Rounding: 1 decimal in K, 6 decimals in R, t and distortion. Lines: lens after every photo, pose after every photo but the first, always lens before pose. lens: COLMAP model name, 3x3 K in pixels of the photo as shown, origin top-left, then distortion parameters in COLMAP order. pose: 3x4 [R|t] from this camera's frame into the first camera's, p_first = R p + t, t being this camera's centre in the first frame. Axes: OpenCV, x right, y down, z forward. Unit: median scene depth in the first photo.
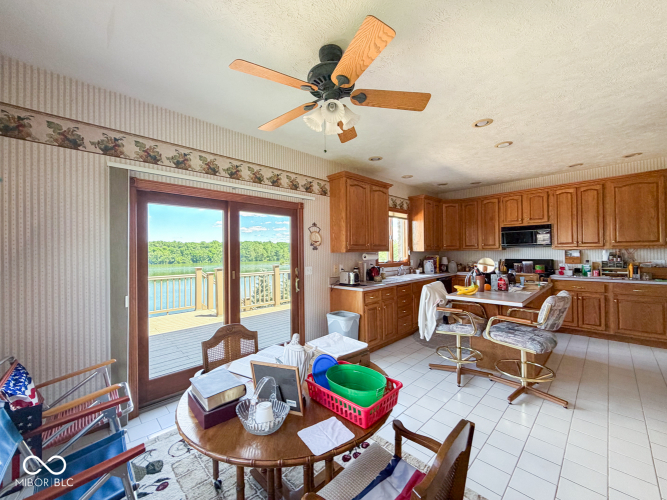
lens RADIAL K [[267.7, 0, 333.5], [0, 267.7, 250.0], [0, 0, 1]] dist [0.001892, 0.000253]
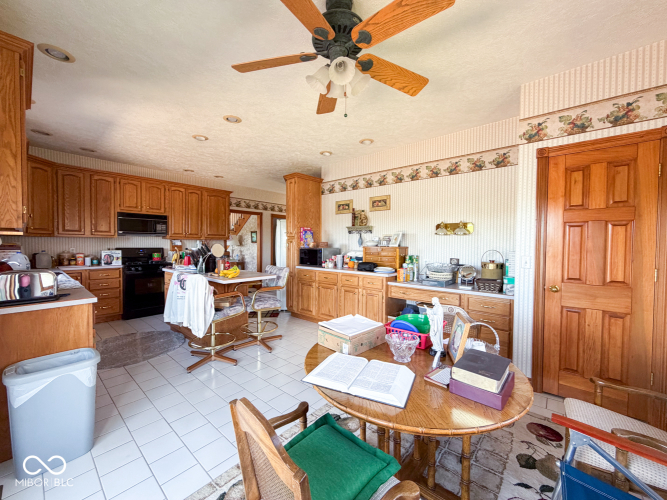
lens RADIAL K [[267.7, 0, 333.5], [0, 267.7, 250.0], [0, 0, 1]] dist [0.001892, 0.000253]
pose [[-0.093906, -0.007586, 0.995552, -0.319286], [-0.011883, 0.999908, 0.006499, 0.026338], [-0.995510, -0.011220, -0.093988, 0.381706]]
